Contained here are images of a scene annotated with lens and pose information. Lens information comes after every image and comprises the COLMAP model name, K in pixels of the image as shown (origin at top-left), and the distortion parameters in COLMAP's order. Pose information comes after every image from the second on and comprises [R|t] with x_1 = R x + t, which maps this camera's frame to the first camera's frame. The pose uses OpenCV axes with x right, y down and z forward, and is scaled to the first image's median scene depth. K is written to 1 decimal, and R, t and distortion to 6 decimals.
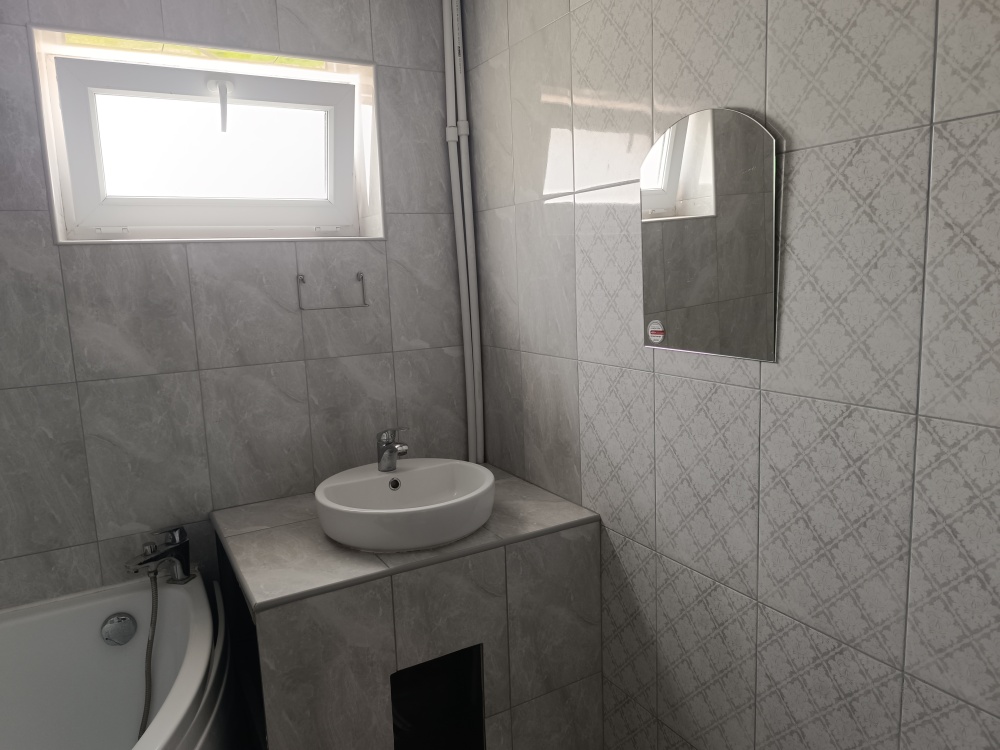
lens RADIAL K [[687.1, 0, 490.5], [0, 687.1, 370.6], [0, 0, 1]] dist [0.036134, -0.042816]
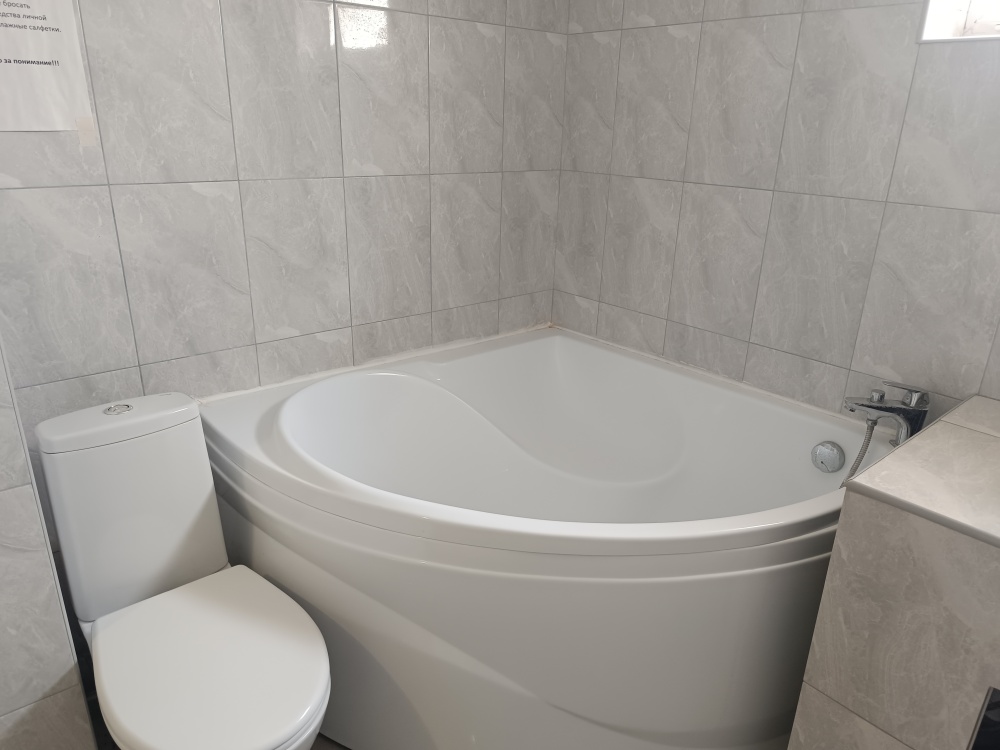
lens RADIAL K [[687.1, 0, 500.1], [0, 687.1, 370.6], [0, 0, 1]] dist [0.036134, -0.042816]
pose [[0.207893, 0.380957, -0.900918, 0.220374], [-0.183655, 0.919863, 0.346588, -0.001823], [0.960756, 0.093404, 0.261198, 0.269260]]
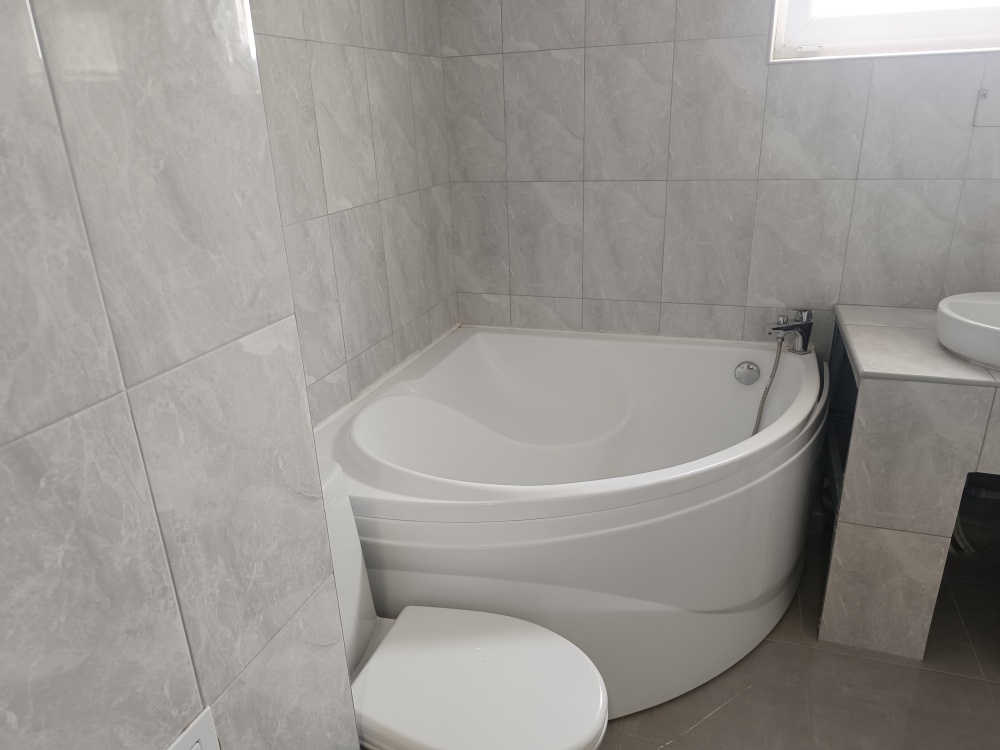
lens RADIAL K [[687.1, 0, 499.4], [0, 687.1, 373.4], [0, 0, 1]] dist [0.036134, -0.042816]
pose [[0.666439, 0.281932, -0.690198, 0.066241], [-0.102423, 0.951589, 0.289808, 0.035329], [0.738491, -0.122447, 0.663052, -0.241773]]
